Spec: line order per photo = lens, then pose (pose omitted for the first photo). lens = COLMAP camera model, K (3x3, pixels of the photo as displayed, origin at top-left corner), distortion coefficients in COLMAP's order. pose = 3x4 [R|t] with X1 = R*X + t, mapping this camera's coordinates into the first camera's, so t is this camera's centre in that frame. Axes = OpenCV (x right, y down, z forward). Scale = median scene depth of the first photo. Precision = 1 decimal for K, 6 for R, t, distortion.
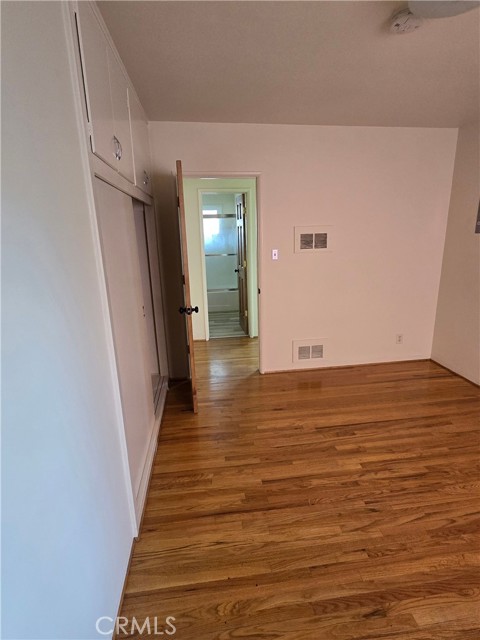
lens RADIAL K [[333.3, 0, 244.8], [0, 333.3, 321.1], [0, 0, 1]] dist [-0.000845, -0.003508]
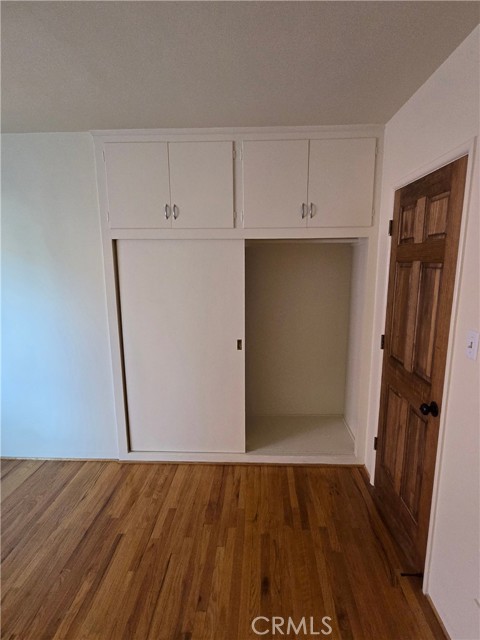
lens RADIAL K [[333.3, 0, 250.0], [0, 333.3, 321.7], [0, 0, 1]] dist [-0.000845, -0.003508]
pose [[-0.160978, 0.197061, -0.967085, 0.664086], [-0.251008, 0.939470, 0.233217, -0.335863], [0.954506, 0.280289, -0.101770, 1.066161]]
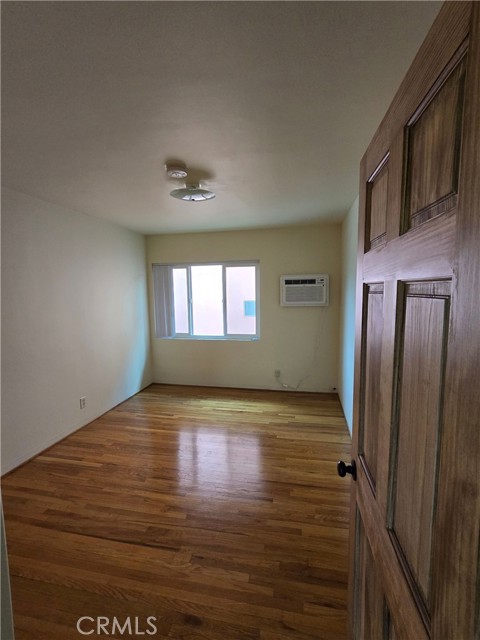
lens RADIAL K [[285.0, 0, 246.5], [0, 285.0, 324.4], [0, 0, 1]] dist [-0.002310, 0.000206]
pose [[-0.945833, -0.001050, 0.324652, -0.158885], [0.119440, 0.928735, 0.350977, -0.399925], [-0.301884, 0.370743, -0.878303, 1.415321]]
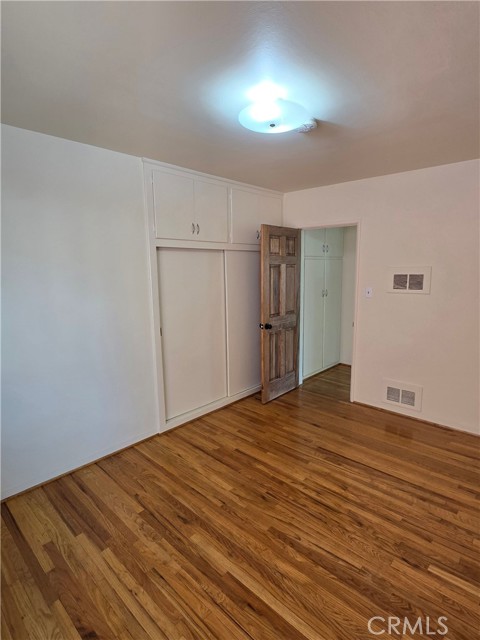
lens RADIAL K [[333.3, 0, 249.2], [0, 333.3, 321.1], [0, 0, 1]] dist [-0.000845, -0.003508]
pose [[0.646515, 0.140587, -0.749836, 0.887390], [-0.200482, 0.979638, 0.010815, -0.059332], [0.736088, 0.143337, 0.661536, 0.032462]]
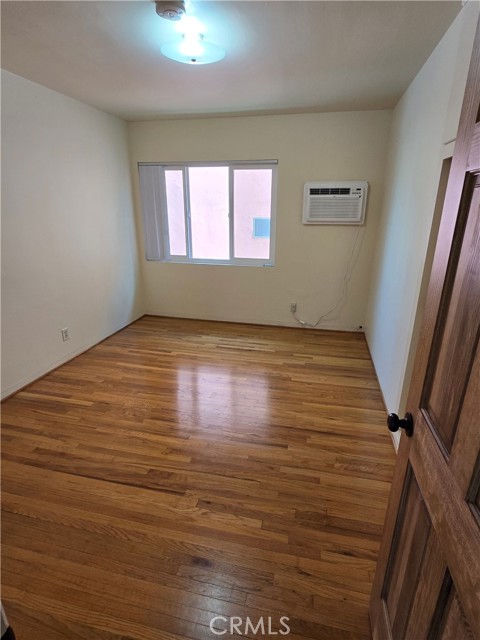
lens RADIAL K [[333.3, 0, 246.2], [0, 333.3, 324.5], [0, 0, 1]] dist [-0.000845, -0.003508]
pose [[-0.939377, -0.098197, 0.328524, -0.113039], [0.103058, 0.832958, 0.543655, -0.364904], [-0.327032, 0.544554, -0.772341, 1.379831]]
